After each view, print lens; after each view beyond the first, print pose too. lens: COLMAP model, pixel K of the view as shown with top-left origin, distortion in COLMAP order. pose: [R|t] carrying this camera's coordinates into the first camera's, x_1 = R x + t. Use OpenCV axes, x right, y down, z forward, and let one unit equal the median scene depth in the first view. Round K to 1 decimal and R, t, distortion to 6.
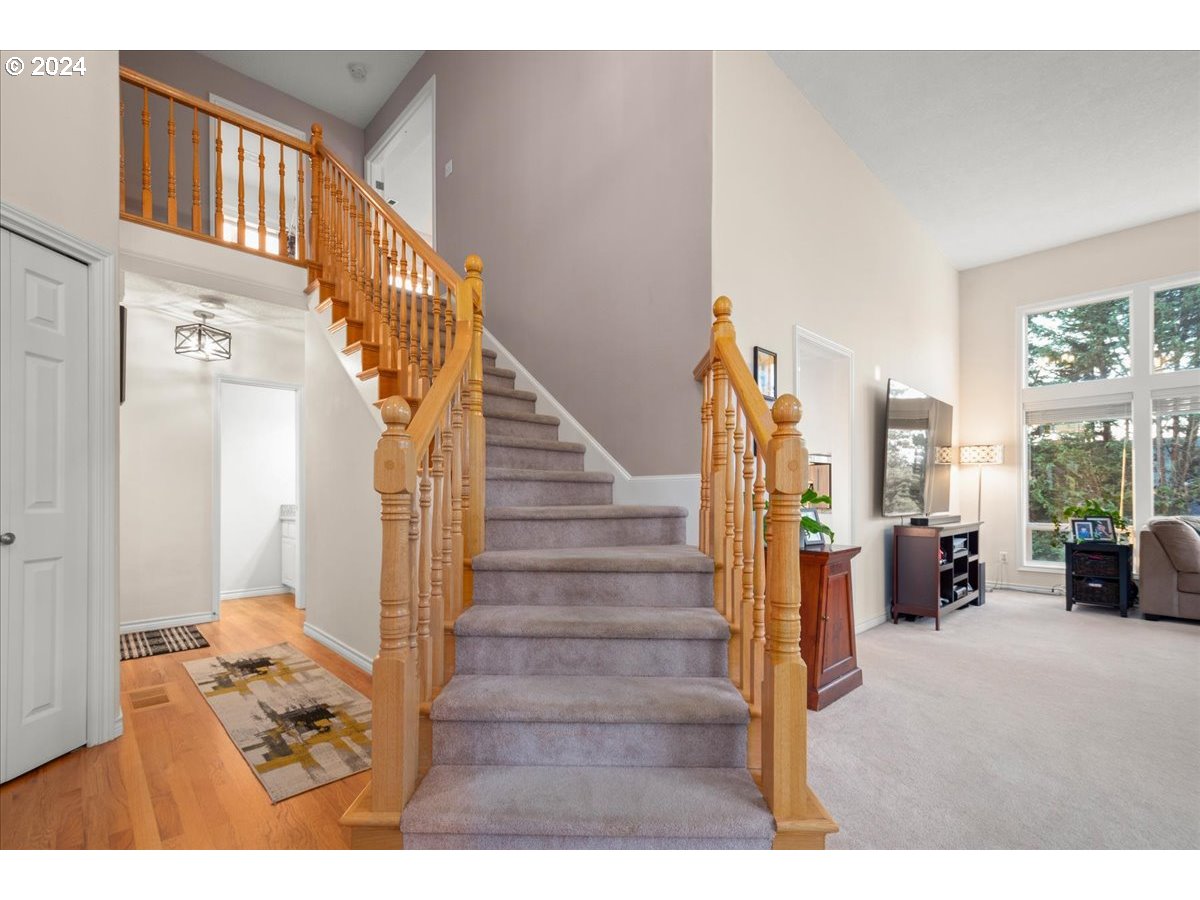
lens RADIAL K [[525.6, 0, 613.9], [0, 525.6, 491.3], [0, 0, 1]] dist [0.007515, -0.002976]
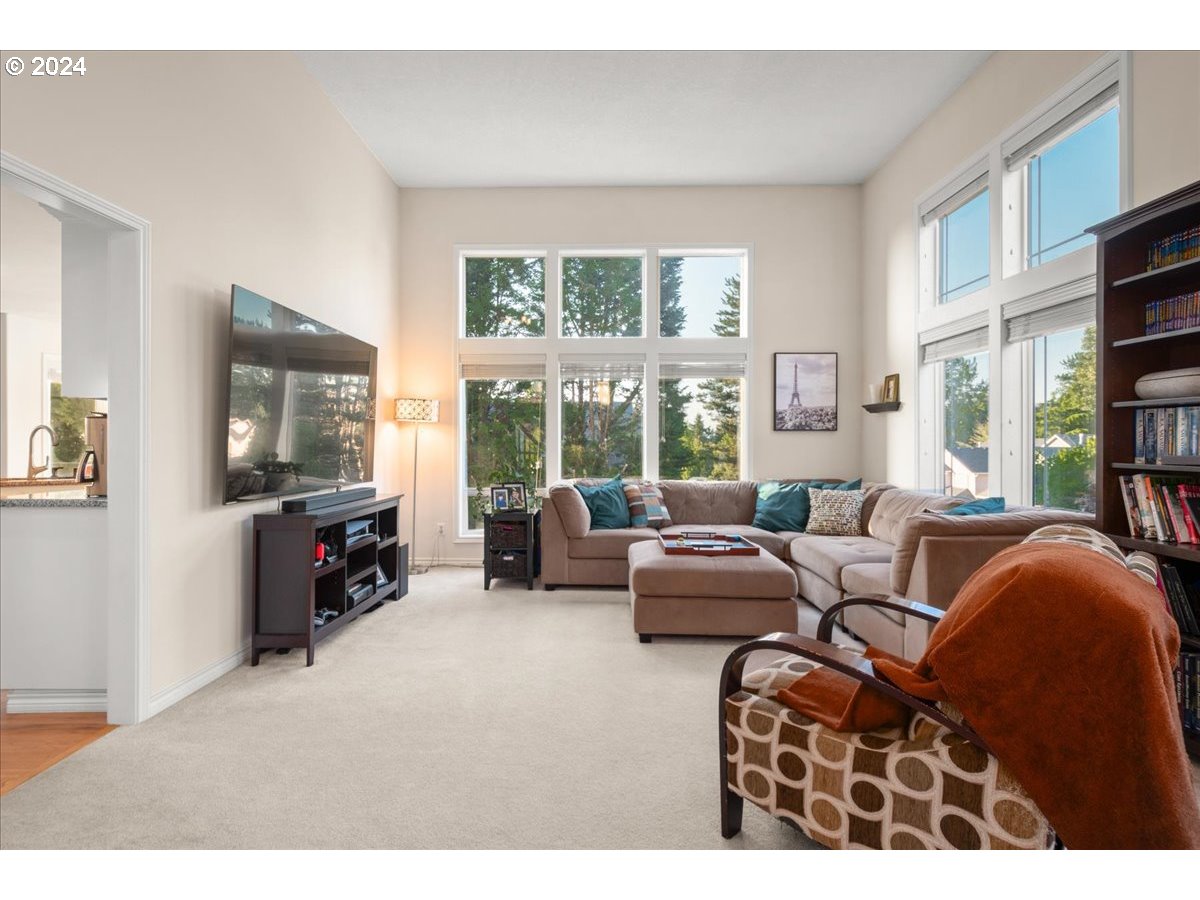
lens RADIAL K [[591.7, 0, 598.7], [0, 591.7, 447.3], [0, 0, 1]] dist [0.000369, 0.000346]
pose [[0.696431, -0.000815, 0.717623, 0.271038], [-0.006557, 0.999950, 0.007498, -0.023684], [-0.717593, -0.009927, 0.696392, 0.164170]]
